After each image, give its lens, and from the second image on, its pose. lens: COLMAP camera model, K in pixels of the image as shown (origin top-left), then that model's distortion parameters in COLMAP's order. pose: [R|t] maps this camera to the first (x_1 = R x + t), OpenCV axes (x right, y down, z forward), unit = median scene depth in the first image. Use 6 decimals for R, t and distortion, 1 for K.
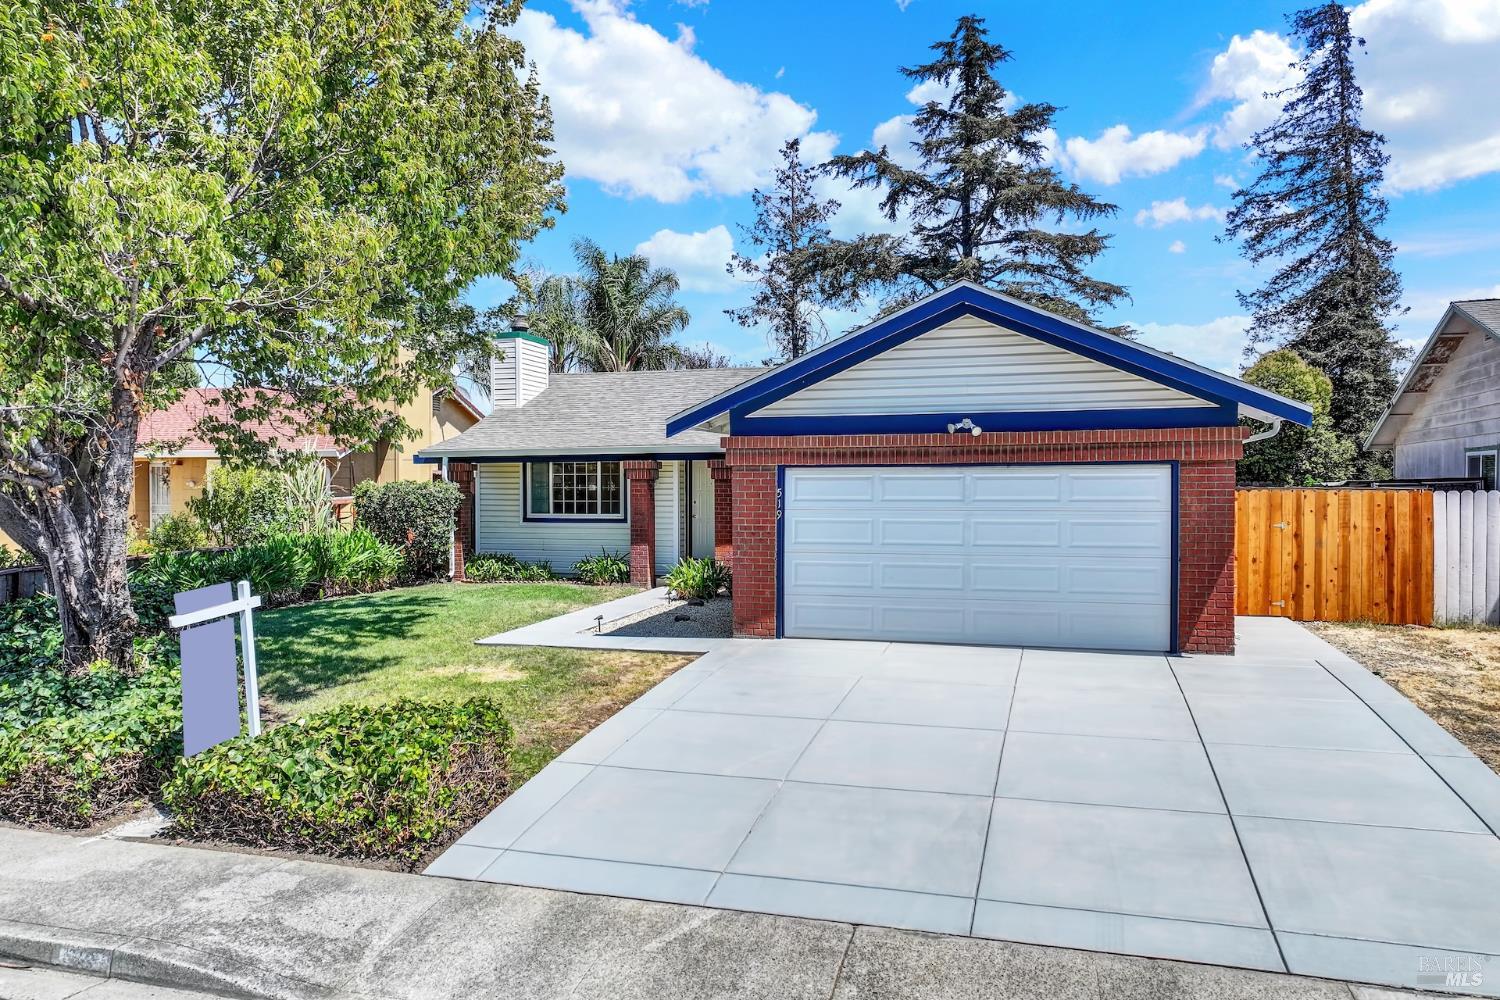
lens RADIAL K [[1046.6, 0, 755.2], [0, 1046.6, 505.5], [0, 0, 1]] dist [0.003158, 0.004658]
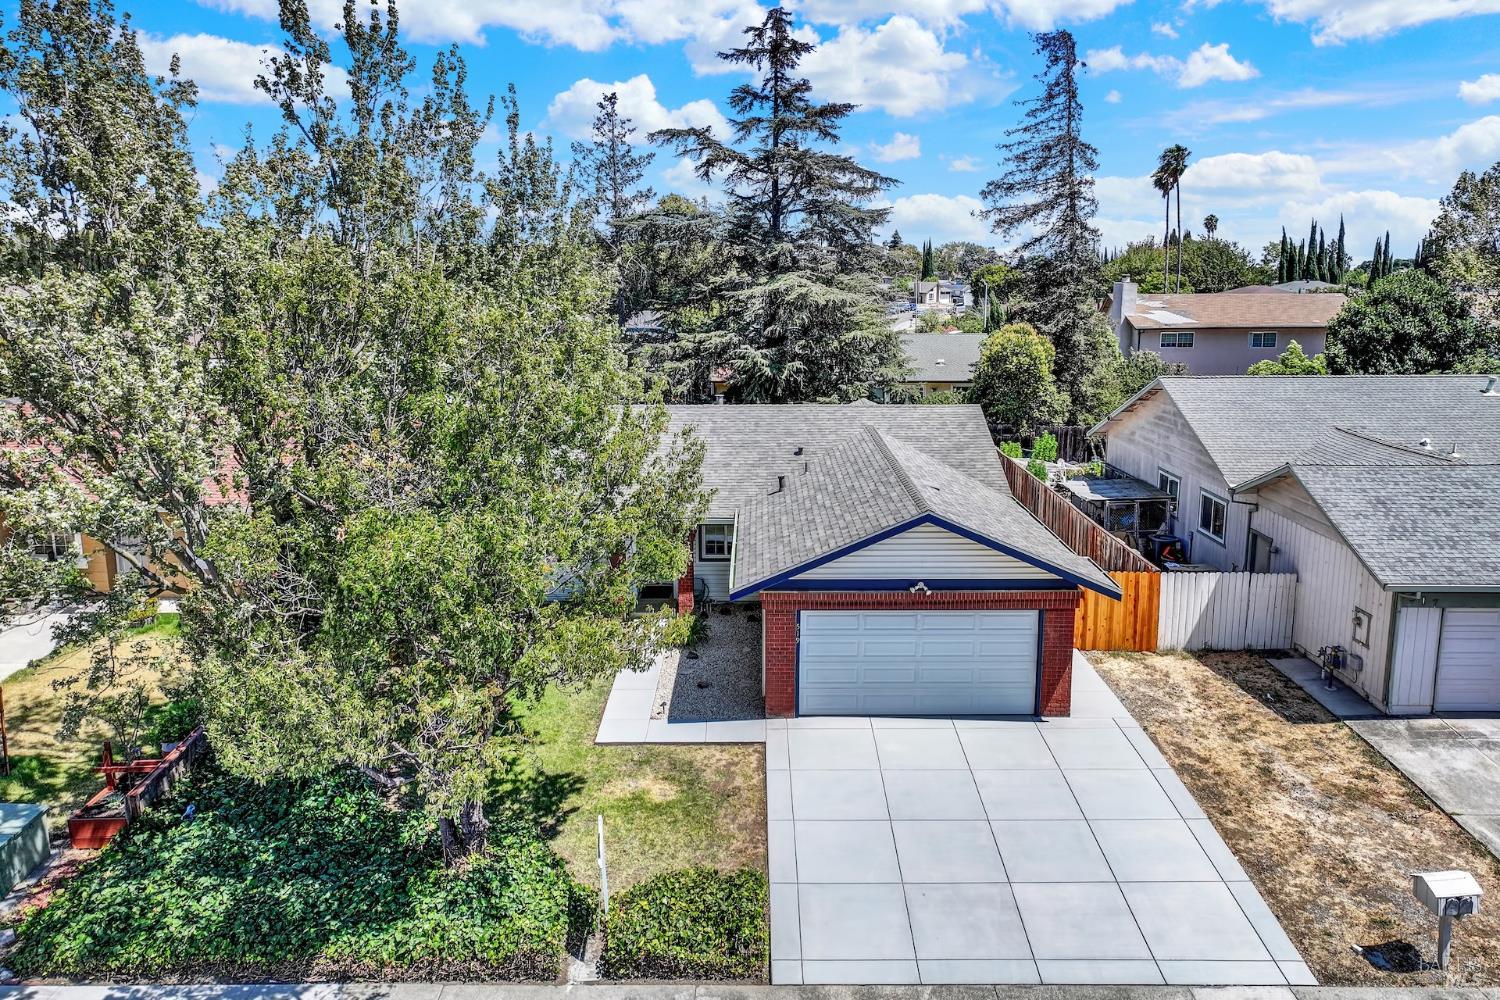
lens RADIAL K [[1047.9, 0, 751.0], [0, 1047.9, 445.1], [0, 0, 1]] dist [-0.002818, 0.008966]
pose [[0.961339, -0.044857, 0.271688, -0.347023], [0.003960, 0.988793, 0.149240, -0.391321], [-0.275338, -0.142394, 0.950743, -0.301418]]
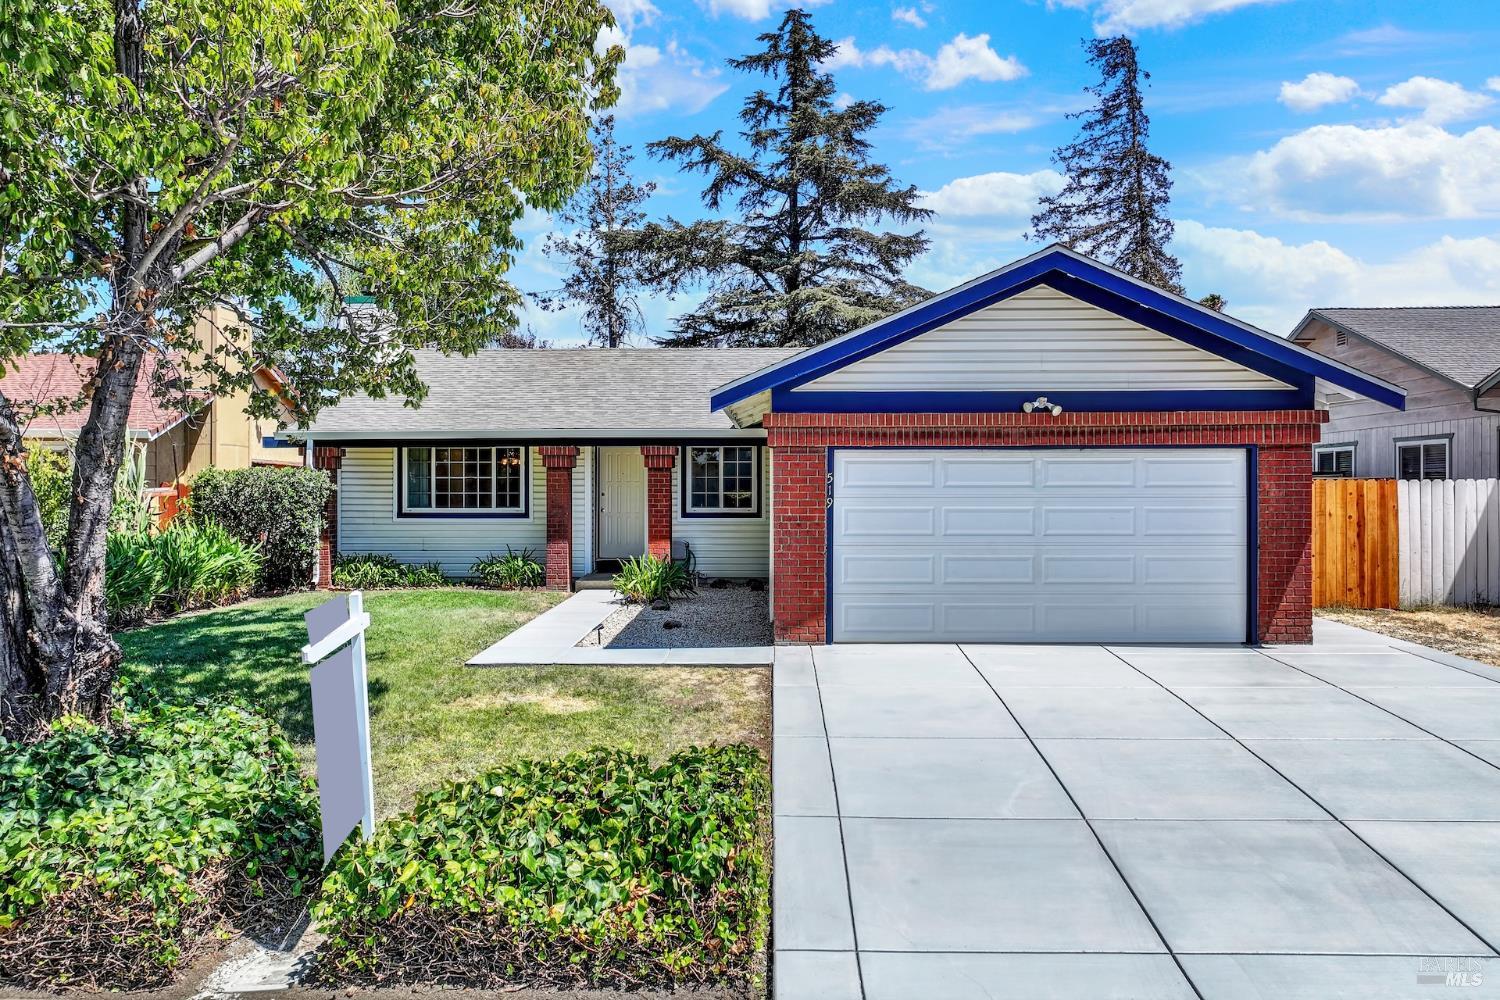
lens RADIAL K [[1046.0, 0, 752.5], [0, 1046.0, 488.0], [0, 0, 1]] dist [0.004354, 0.001994]
pose [[0.966476, 0.001432, 0.256752, -0.208322], [0.002987, 0.999854, -0.016818, 0.008579], [-0.256738, 0.017021, 0.966331, 0.132346]]
